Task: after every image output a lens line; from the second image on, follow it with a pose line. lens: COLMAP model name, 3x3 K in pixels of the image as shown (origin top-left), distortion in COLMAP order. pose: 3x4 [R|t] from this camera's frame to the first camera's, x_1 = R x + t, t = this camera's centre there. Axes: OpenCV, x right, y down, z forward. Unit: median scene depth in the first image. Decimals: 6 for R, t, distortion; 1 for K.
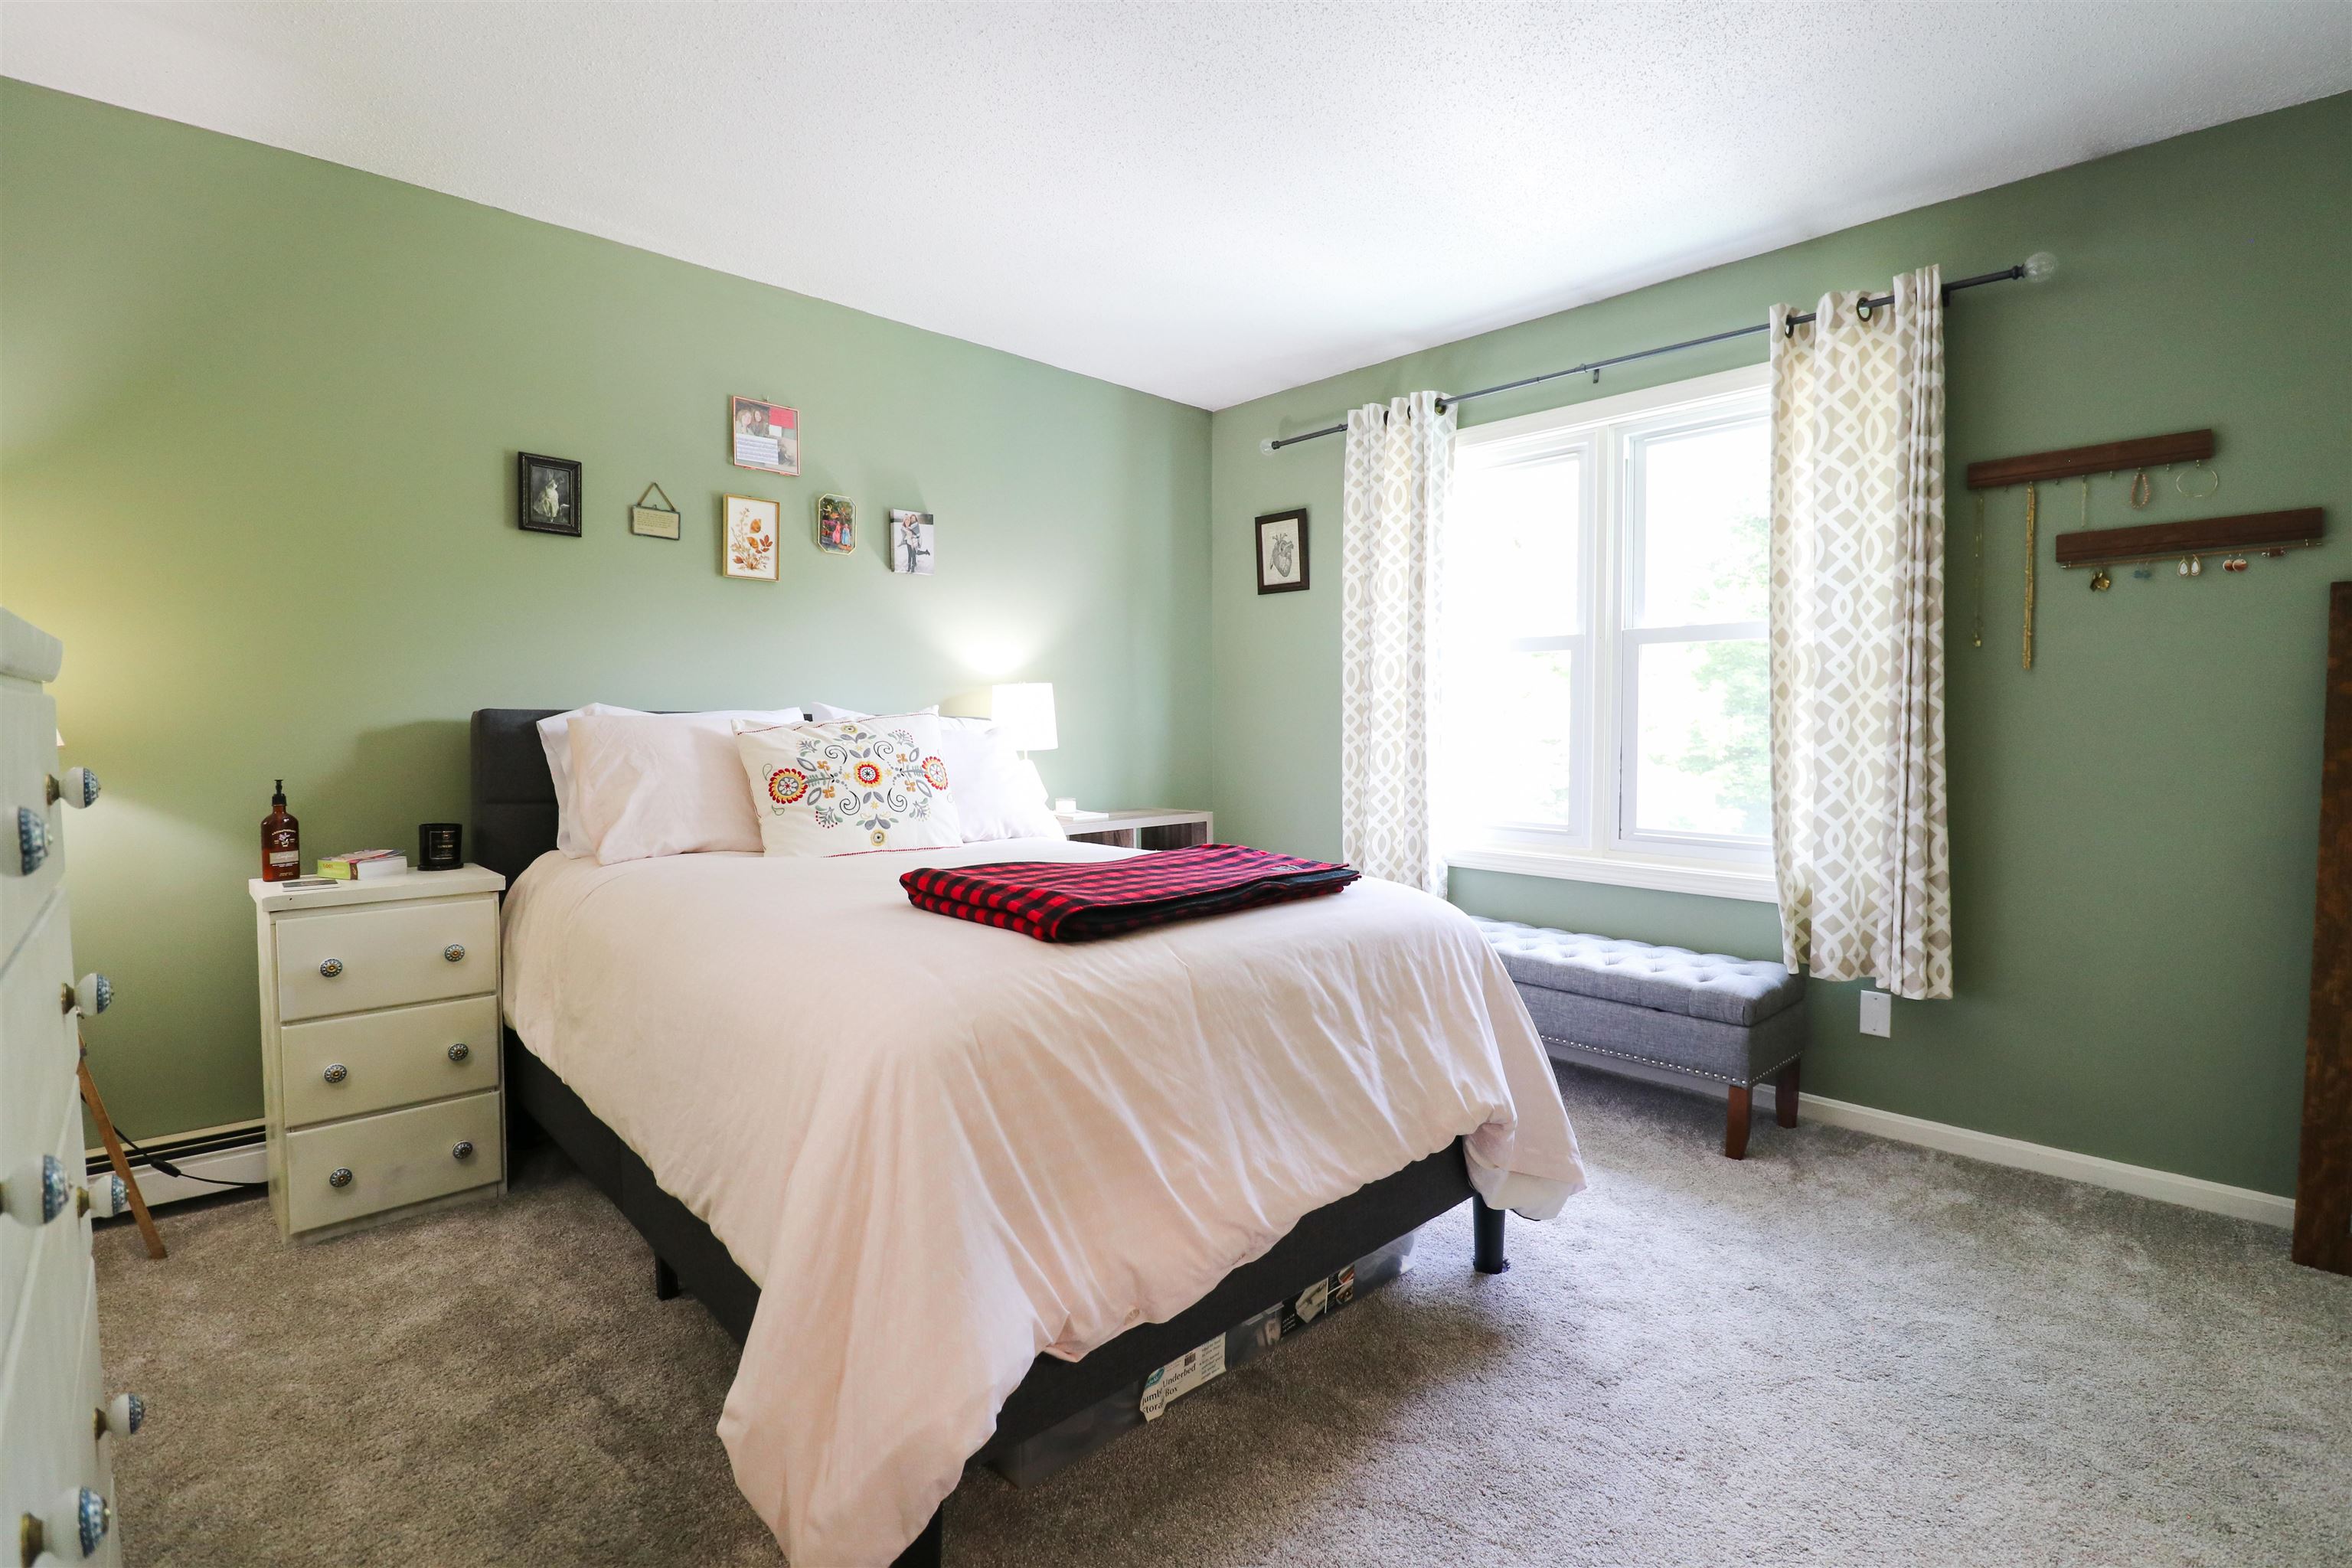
lens RADIAL K [[1097.5, 0, 1179.1], [0, 1097.5, 784.7], [0, 0, 1]] dist [-0.008203, -0.003247]
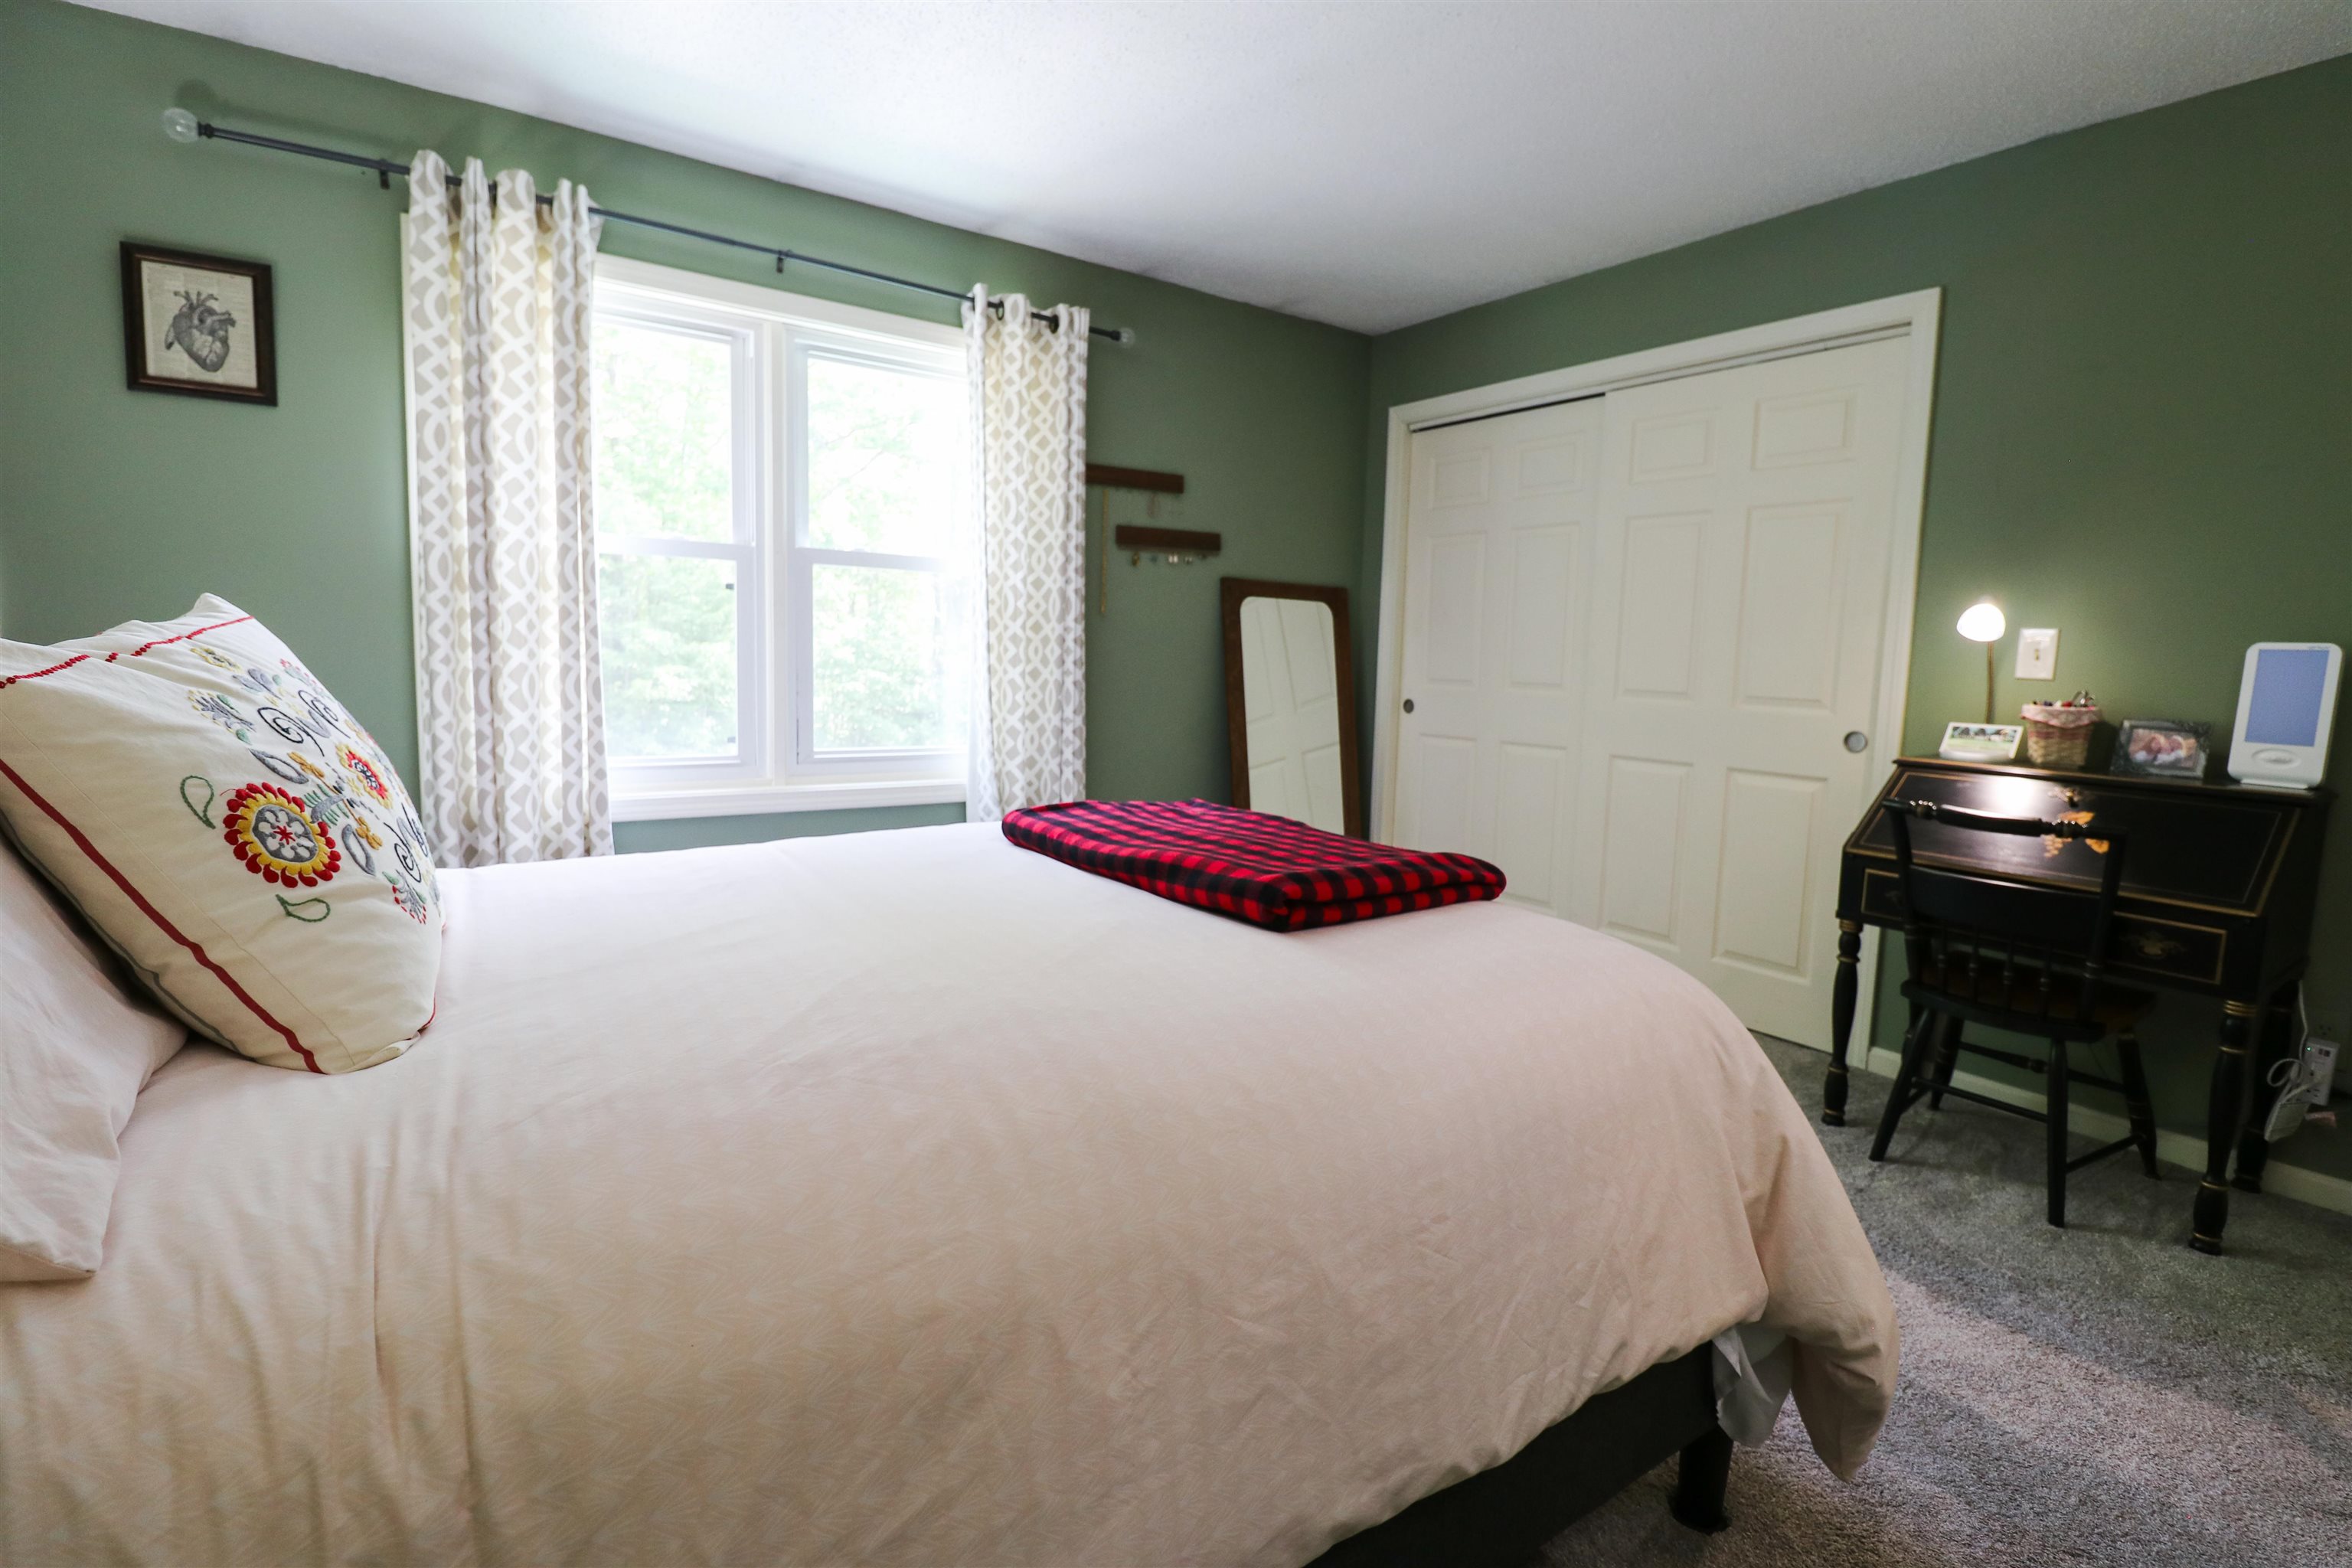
lens RADIAL K [[1097.5, 0, 1175.6], [0, 1097.5, 769.4], [0, 0, 1]] dist [-0.008203, -0.003247]
pose [[0.140339, -0.104887, 0.984532, -0.523661], [0.025276, 0.994428, 0.102338, -0.037777], [-0.989781, 0.010523, 0.142209, 0.546182]]
